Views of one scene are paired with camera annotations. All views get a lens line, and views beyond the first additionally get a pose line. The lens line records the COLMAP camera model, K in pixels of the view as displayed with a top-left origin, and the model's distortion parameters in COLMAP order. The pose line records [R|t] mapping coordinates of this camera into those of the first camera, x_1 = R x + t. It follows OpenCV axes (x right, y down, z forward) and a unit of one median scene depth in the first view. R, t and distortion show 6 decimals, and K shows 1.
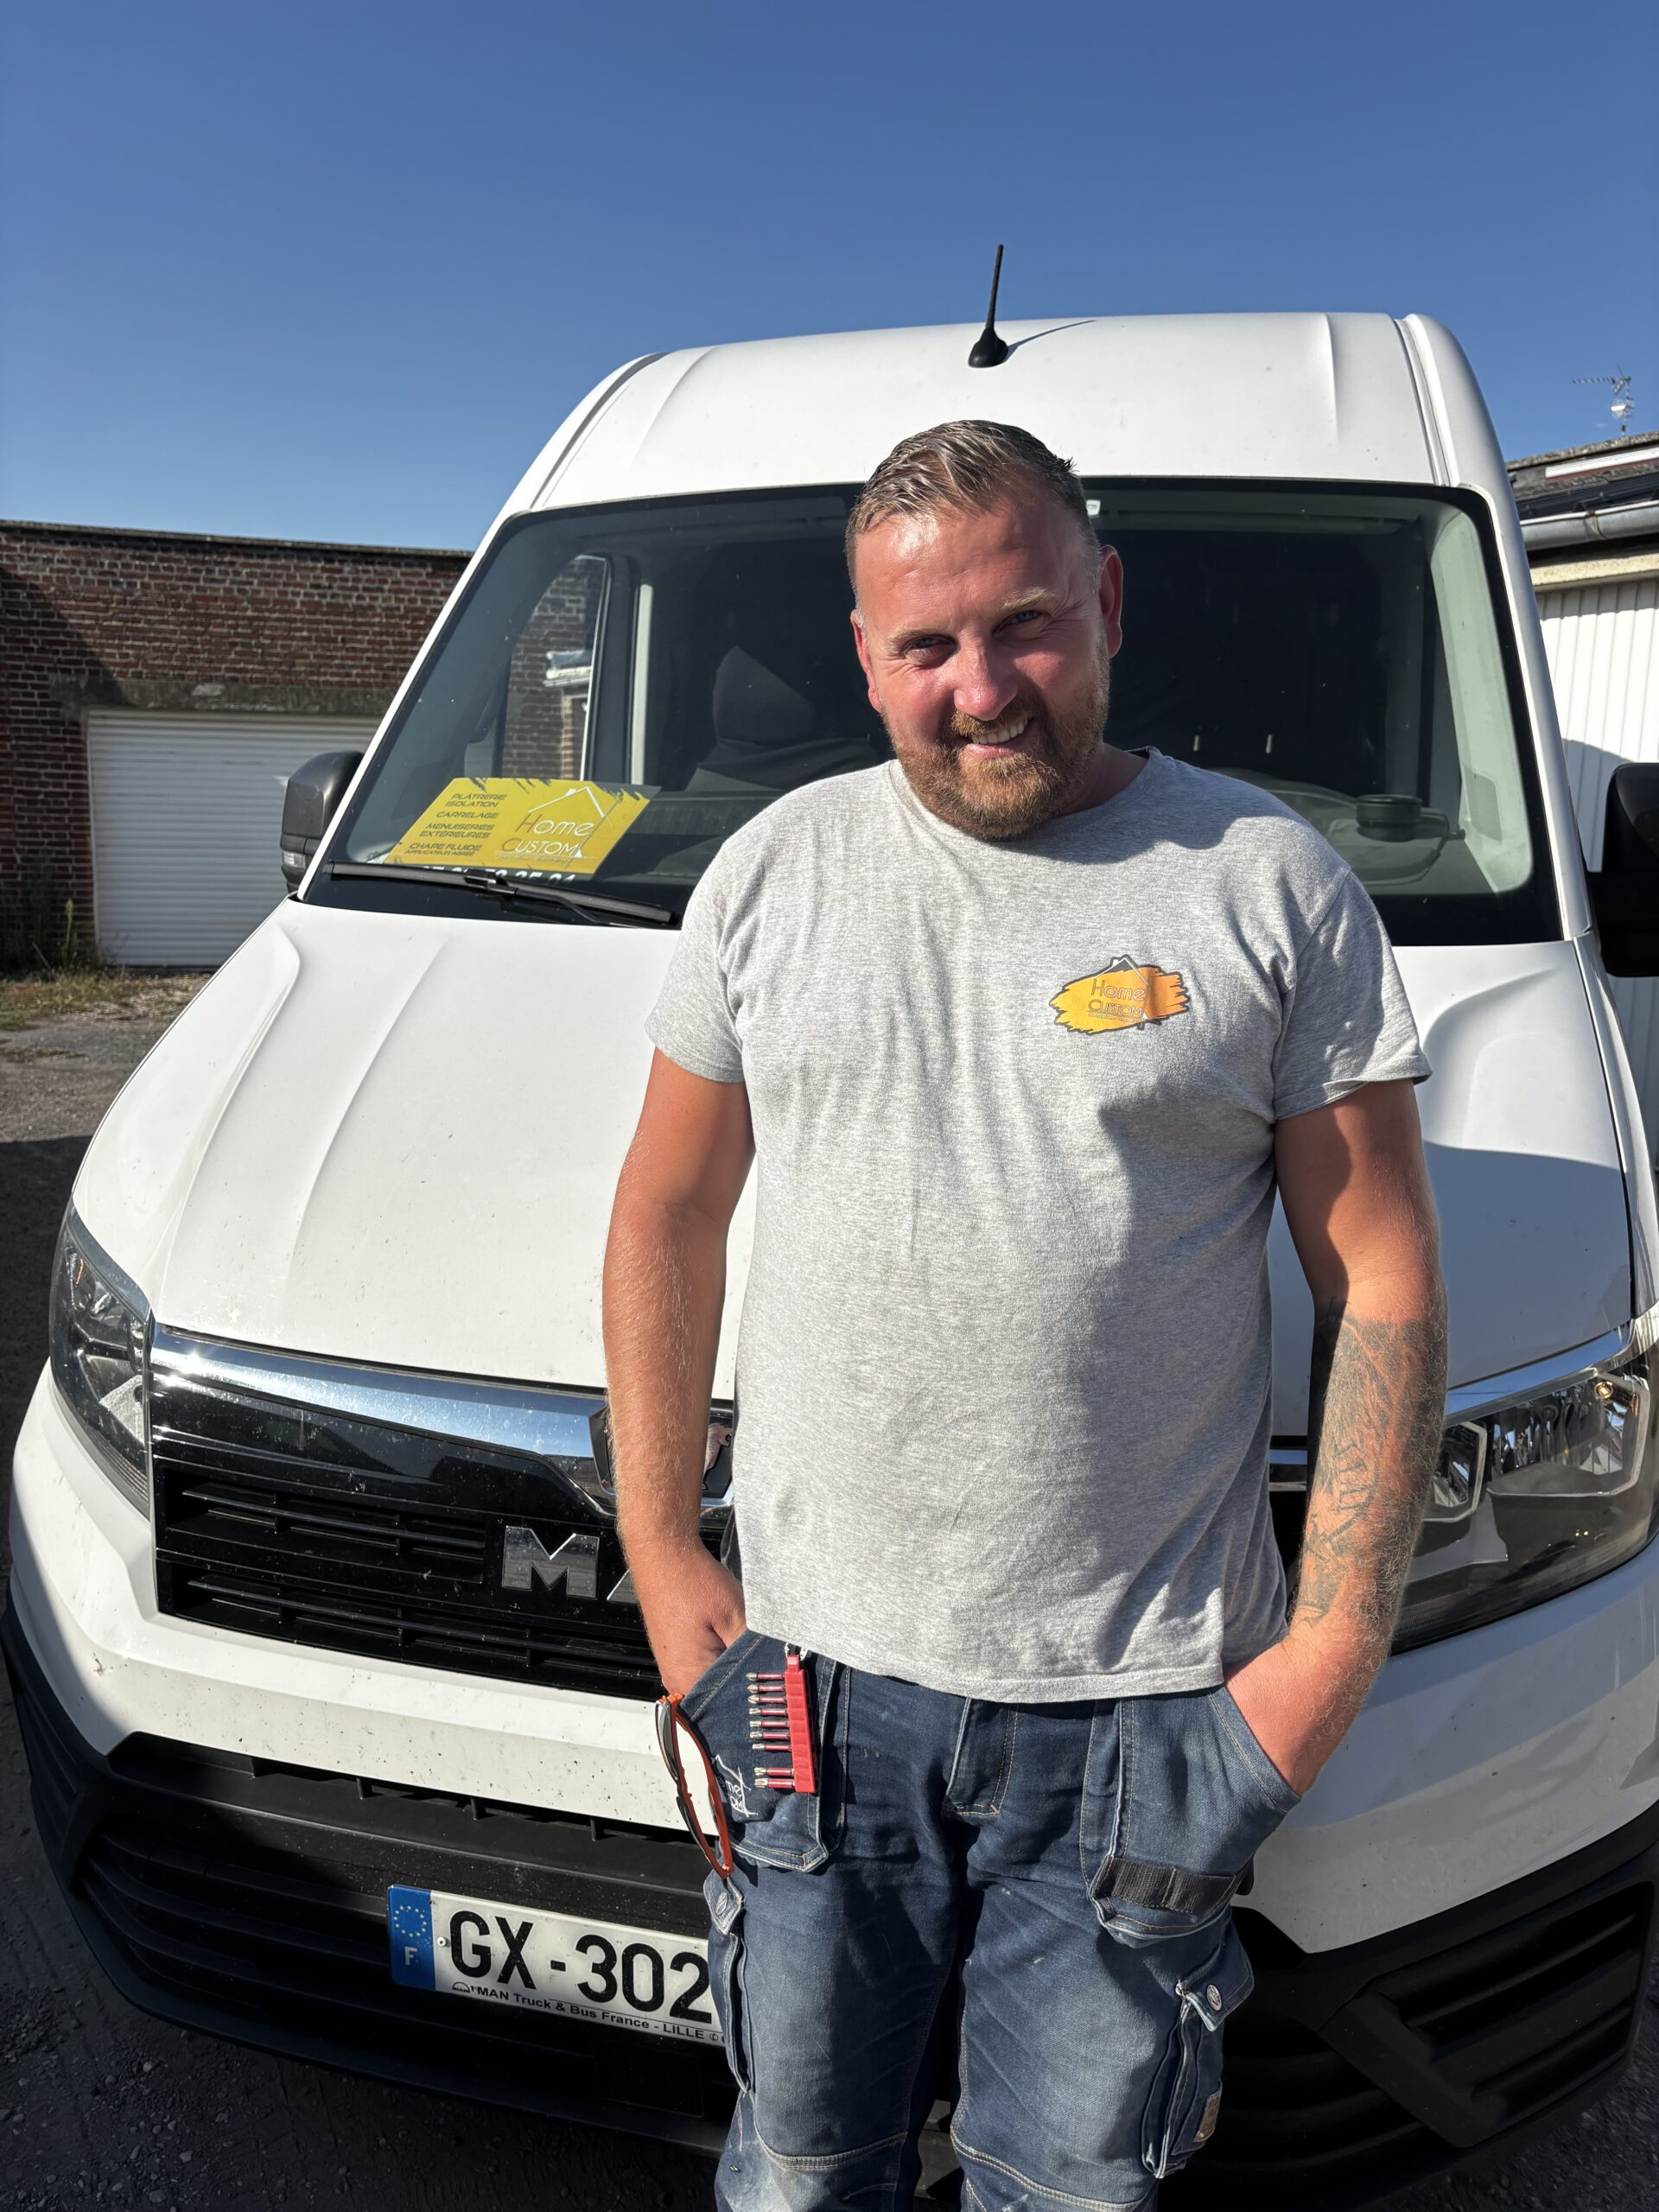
lens RADIAL K [[1681.8, 0, 823.7], [0, 1681.8, 1090.9], [0, 0, 1]] dist [0.034986, -0.042097]
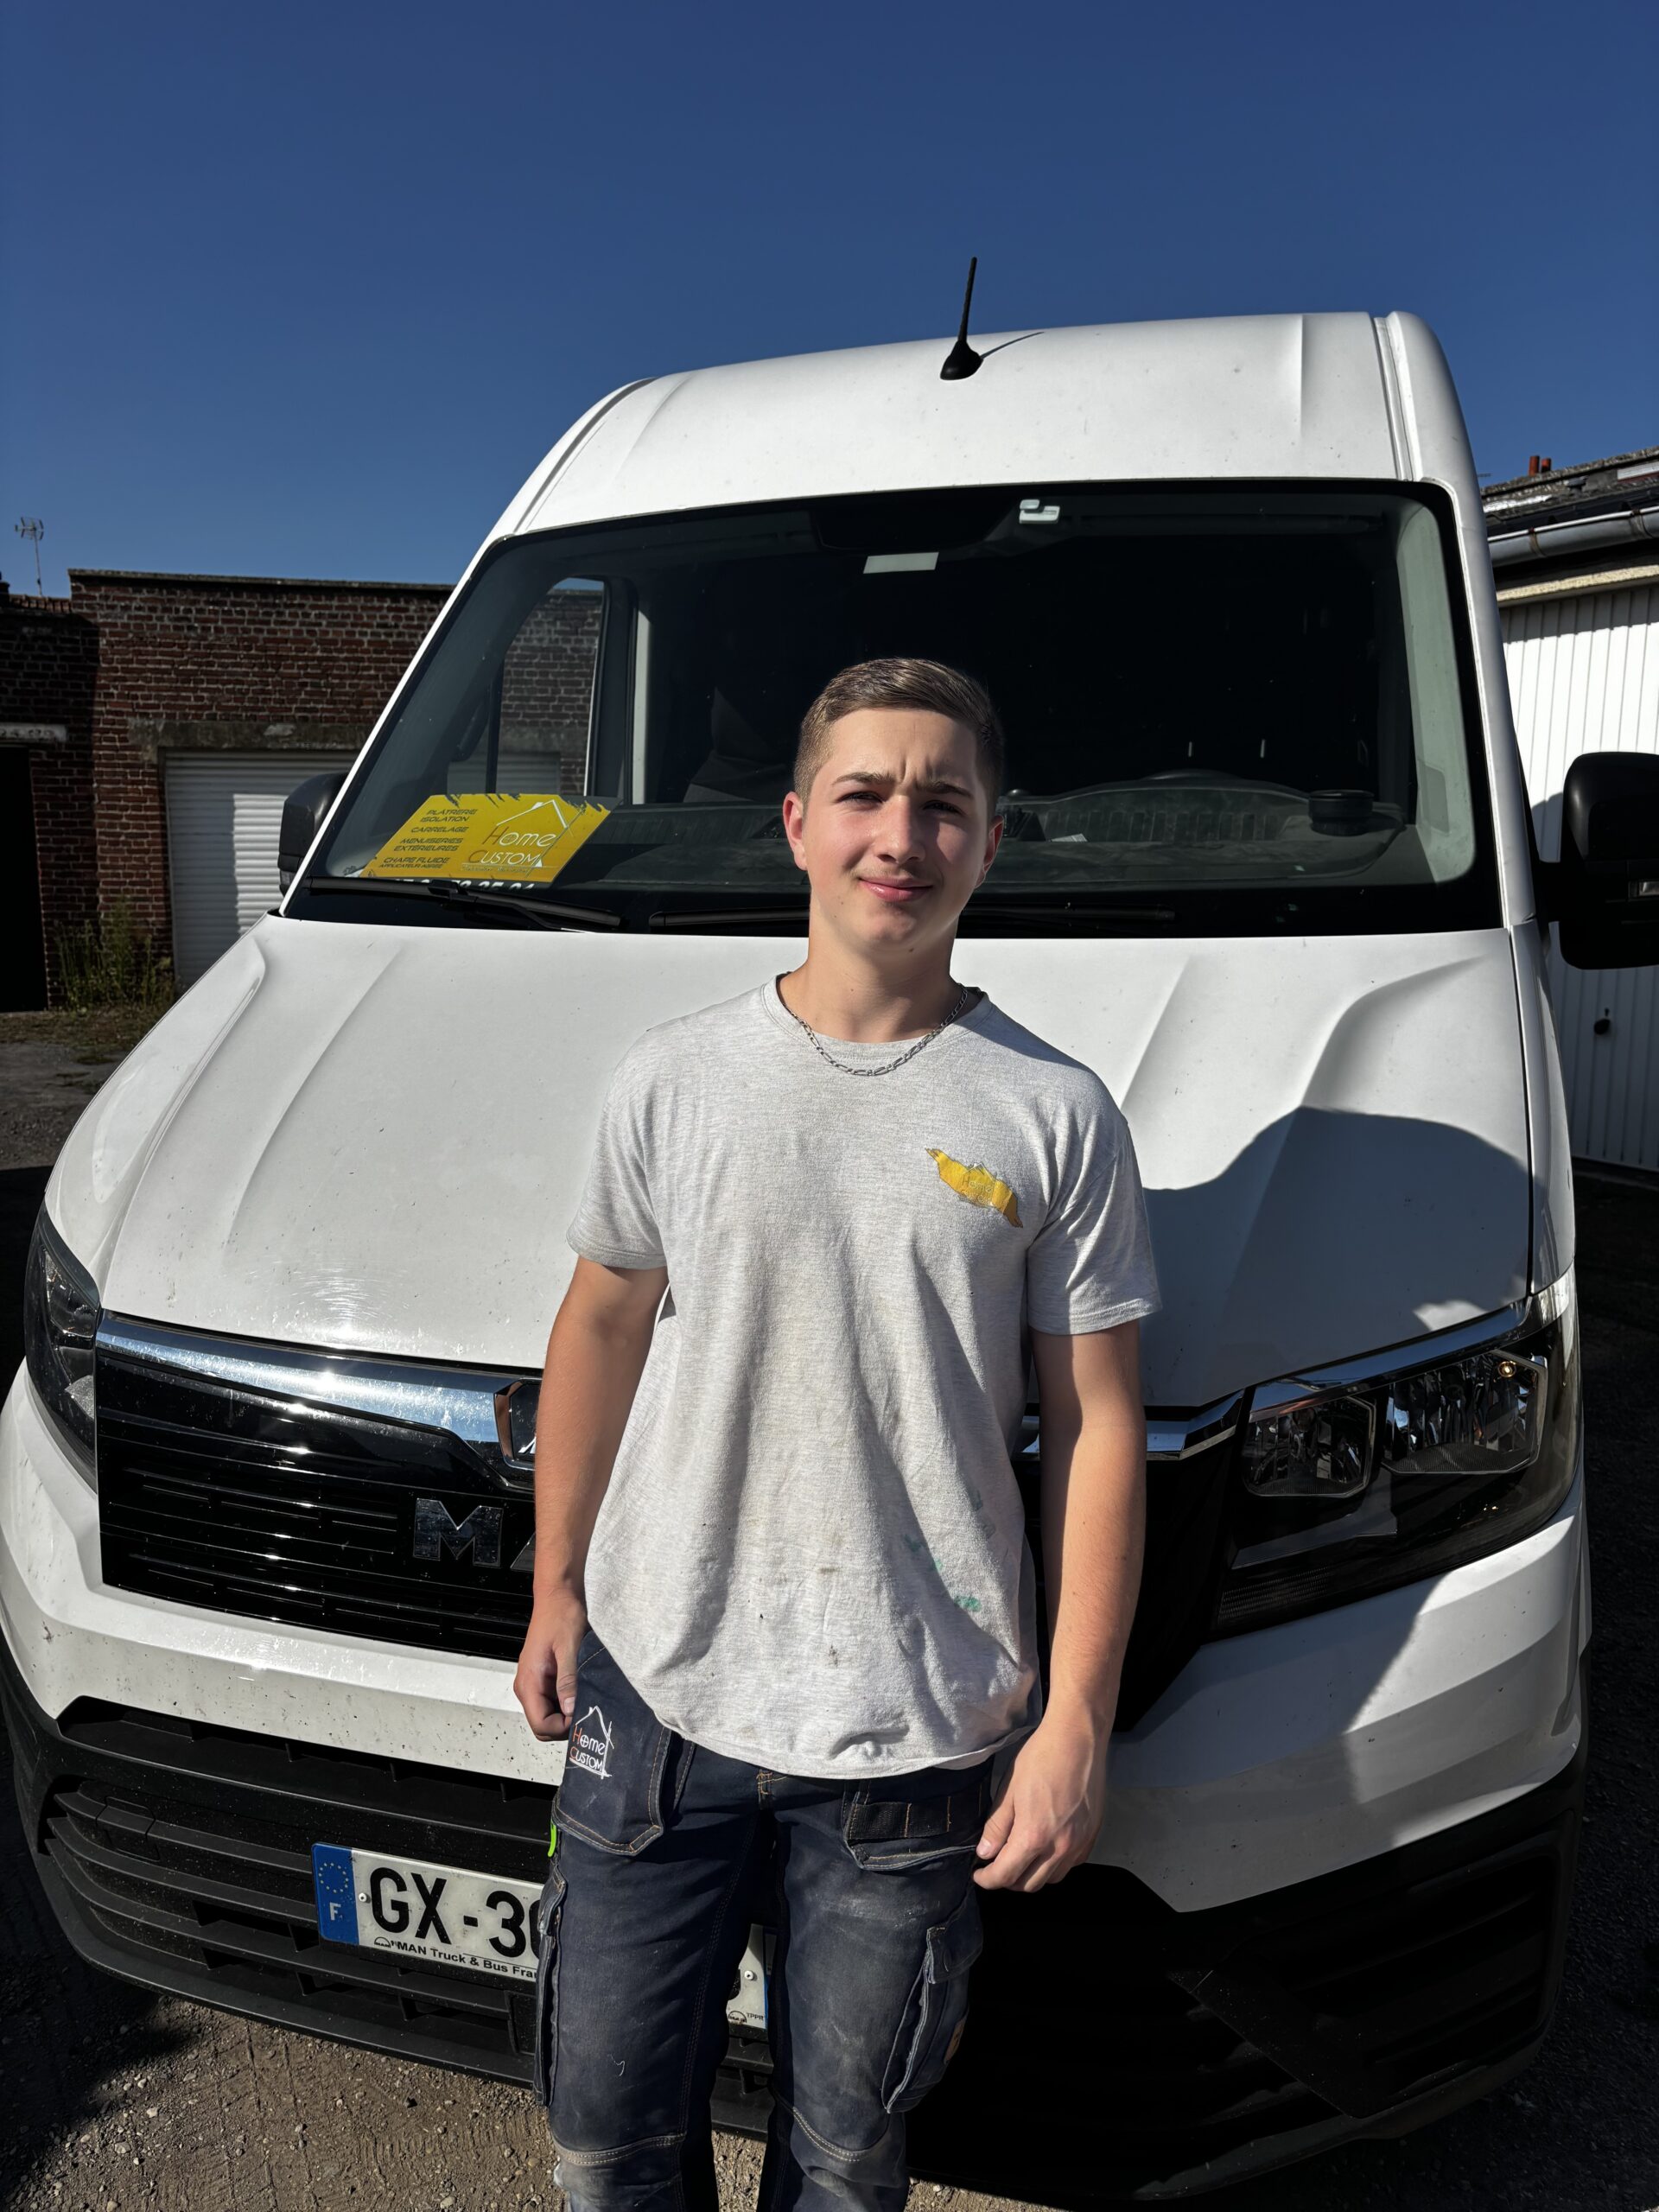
lens RADIAL K [[1685.5, 0, 813.6], [0, 1685.5, 1118.1], [0, 0, 1]] dist [0.029956, -0.033609]
pose [[0.998392, -0.010716, -0.055669, 0.067290], [0.010619, 0.999942, -0.002037, 0.016108], [0.055687, 0.001443, 0.998447, -0.016310]]
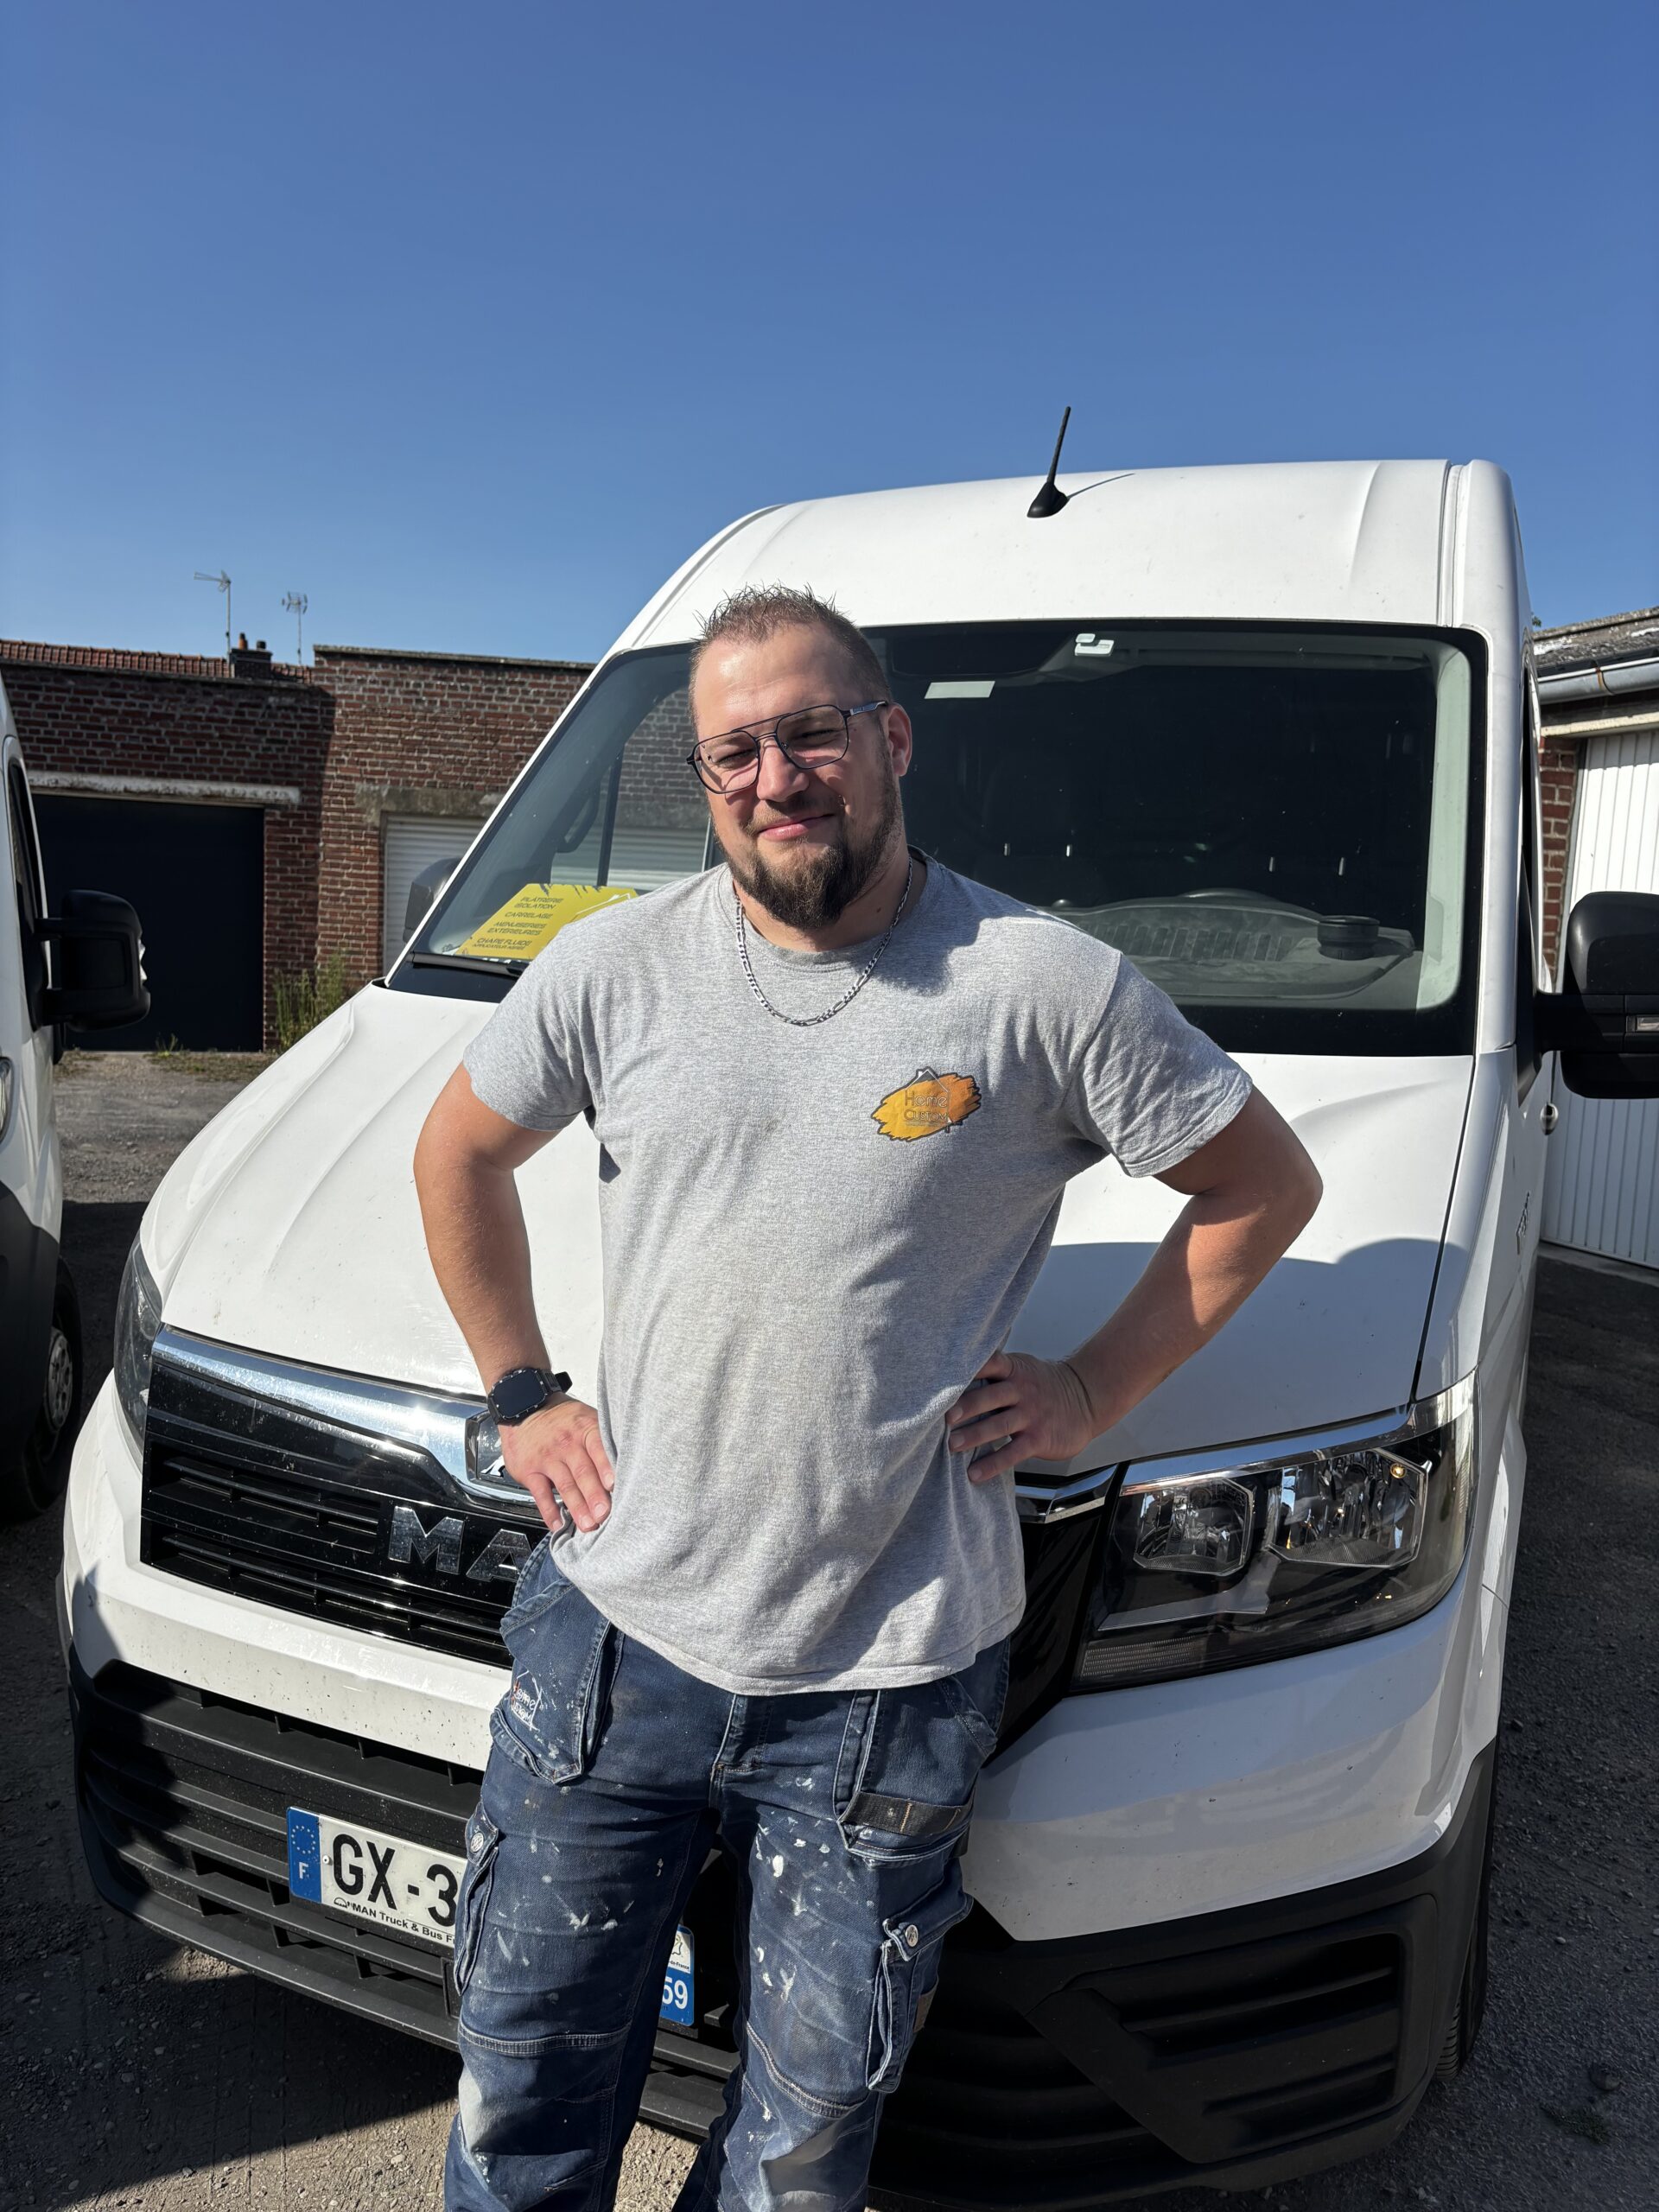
lens RADIAL K [[1687.6, 0, 827.3], [0, 1687.6, 1107.7], [0, 0, 1]] dist [0.025900, -0.029697]
pose [[0.985360, 0.042306, -0.165157, 0.170103], [-0.051277, 0.997410, -0.050435, 0.013068], [0.162595, 0.058166, 0.984977, -0.079477]]
